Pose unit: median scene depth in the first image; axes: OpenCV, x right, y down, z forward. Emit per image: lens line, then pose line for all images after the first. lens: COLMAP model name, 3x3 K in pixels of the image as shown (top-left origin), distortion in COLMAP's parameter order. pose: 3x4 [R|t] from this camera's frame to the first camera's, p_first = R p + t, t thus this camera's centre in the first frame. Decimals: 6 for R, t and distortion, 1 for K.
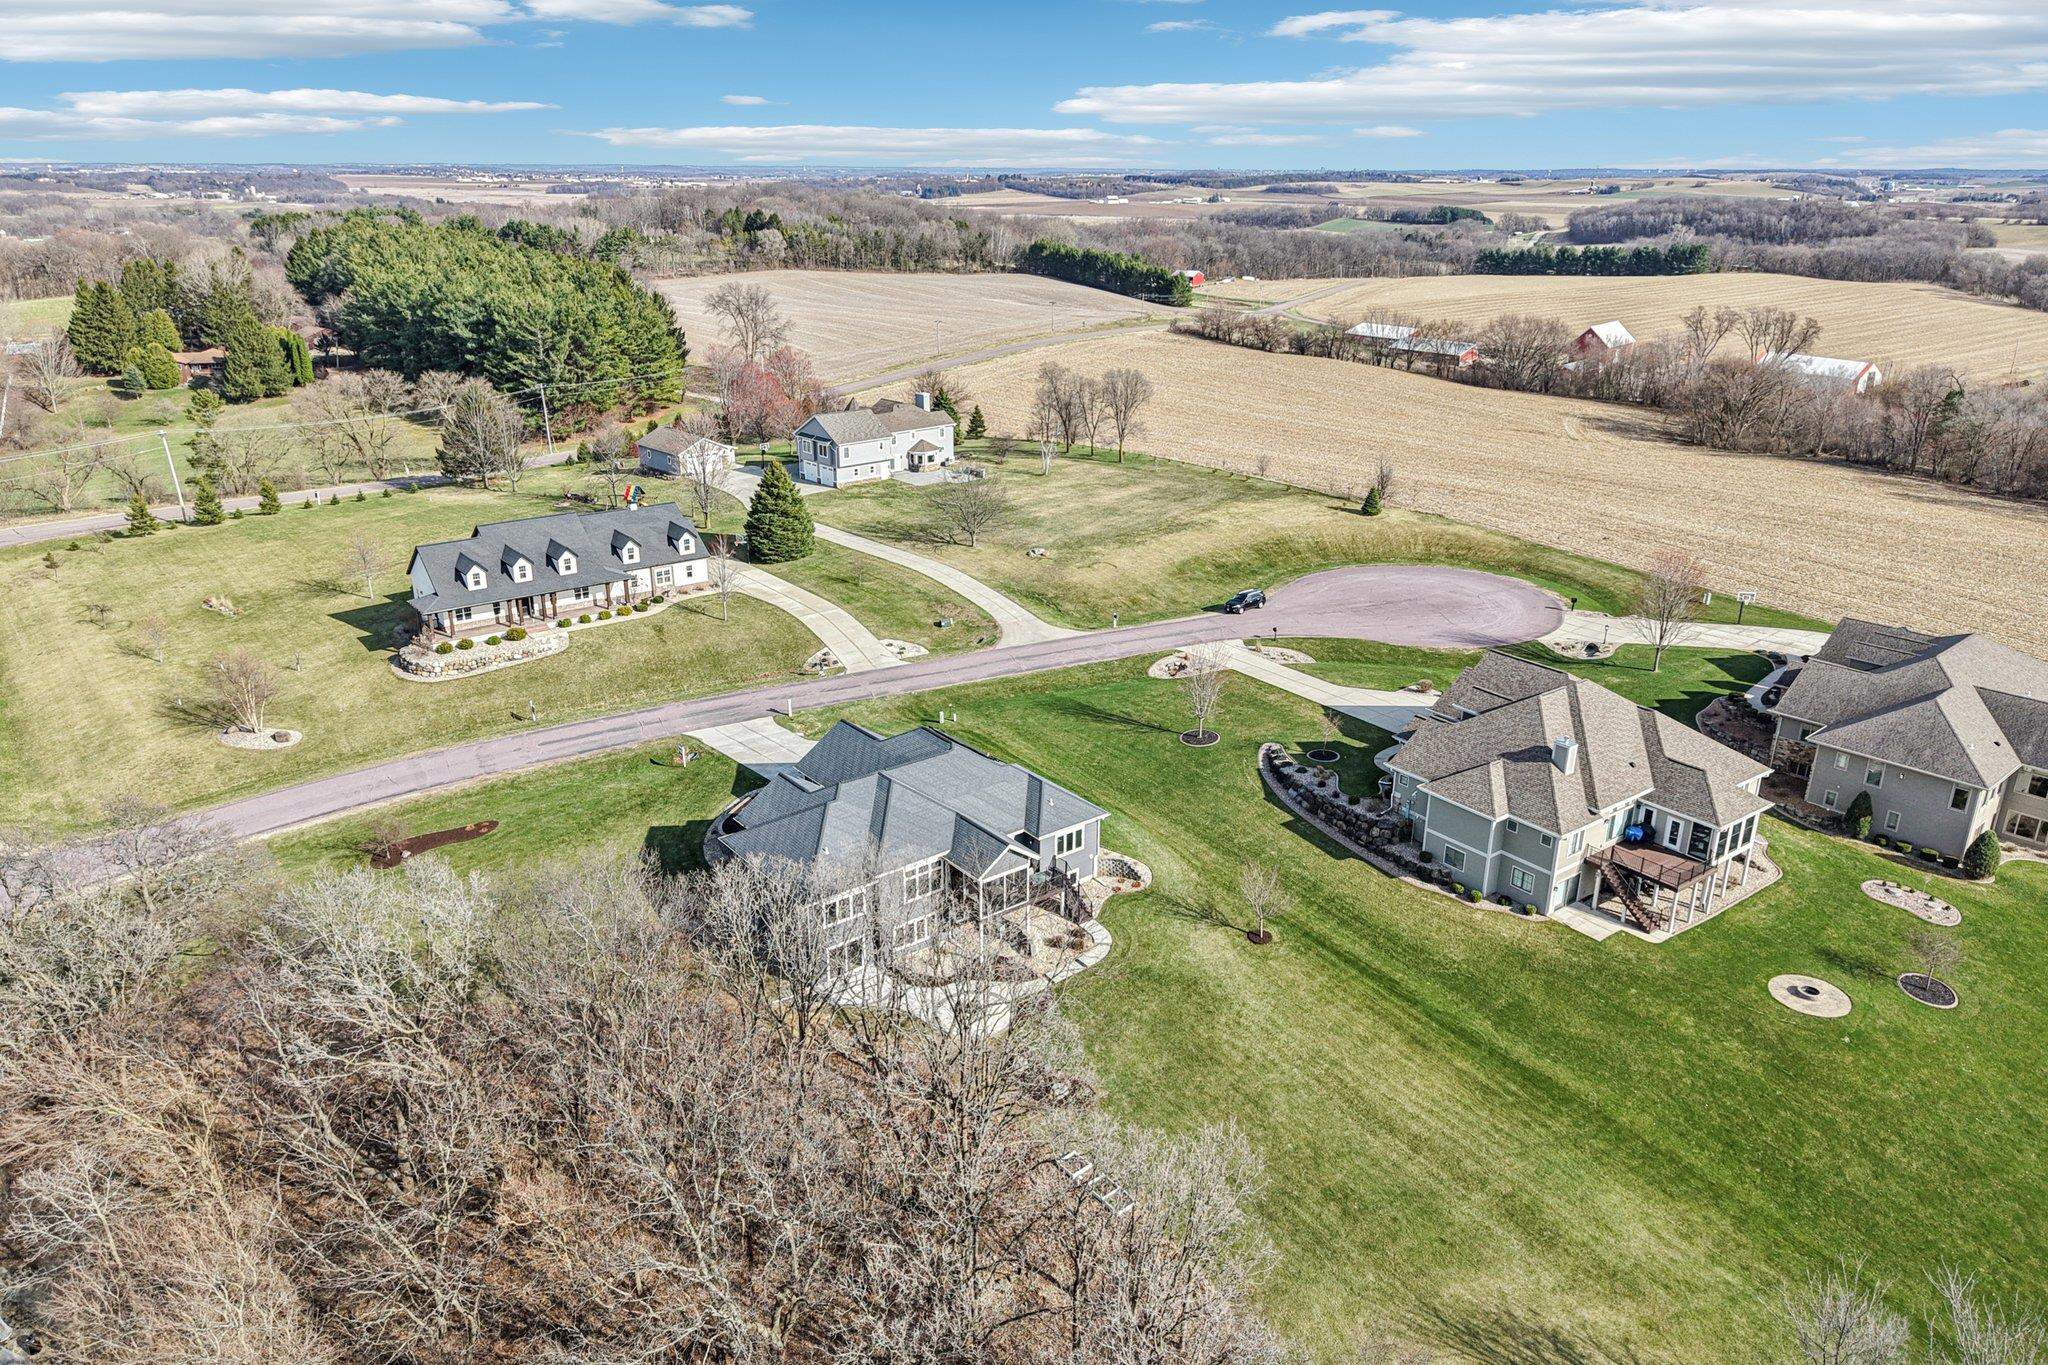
lens RADIAL K [[1399.6, 0, 1024.0], [0, 1399.6, 682.5], [0, 0, 1]] dist [0.047197, -0.072747]
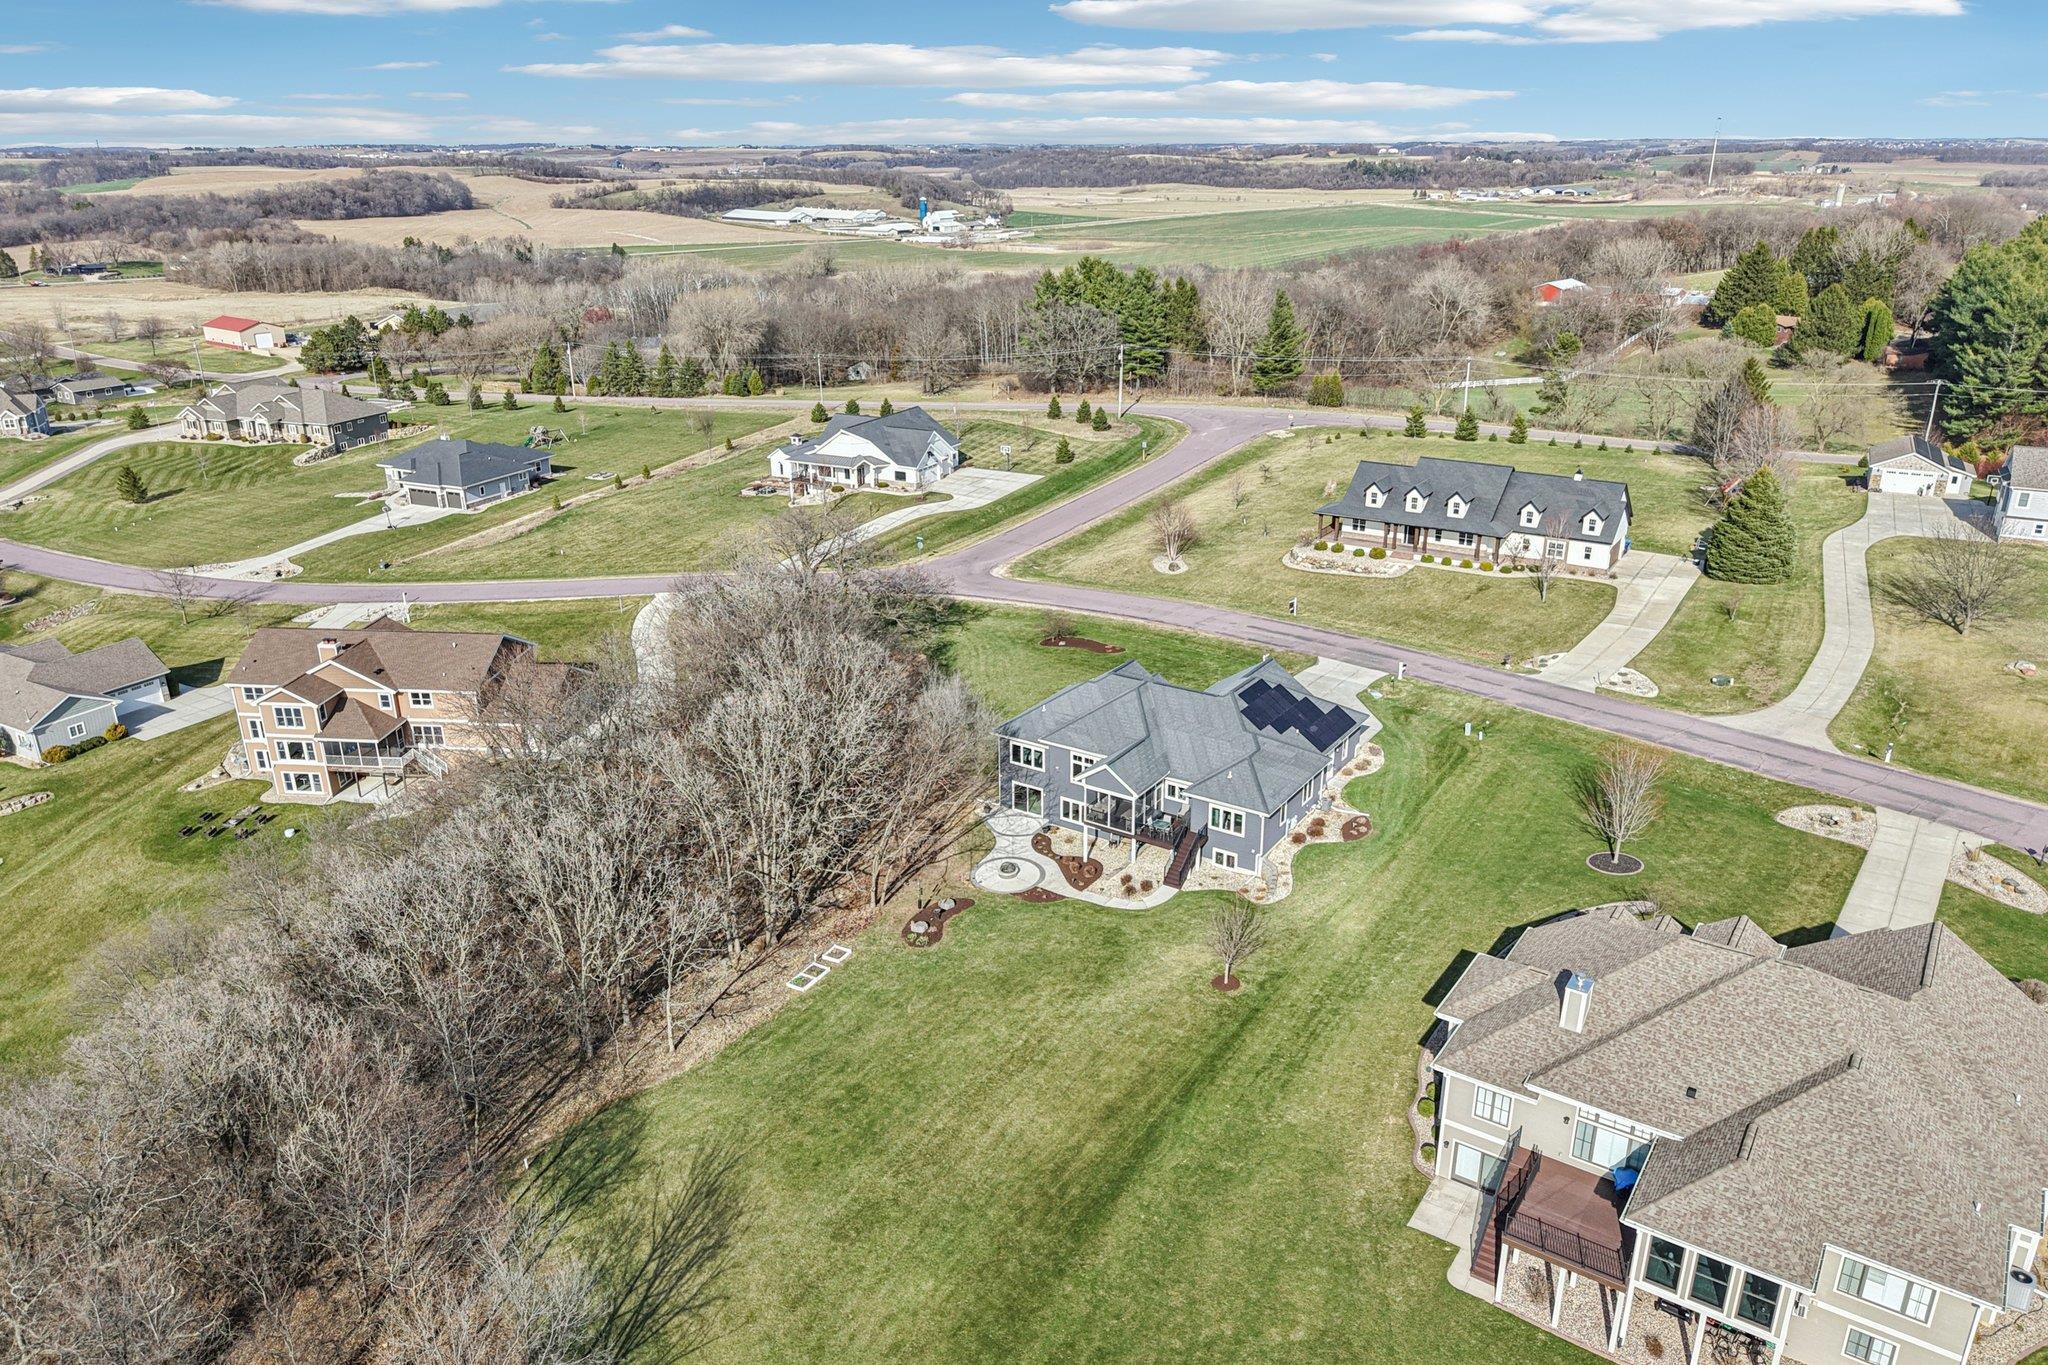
lens RADIAL K [[1401.2, 0, 1028.2], [0, 1401.2, 716.1], [0, 0, 1]] dist [0.050930, -0.079260]
pose [[0.319459, 0.349446, -0.880814, 0.556039], [-0.318087, 0.915133, 0.247695, -0.100749], [0.892618, 0.201047, 0.403501, 0.320816]]
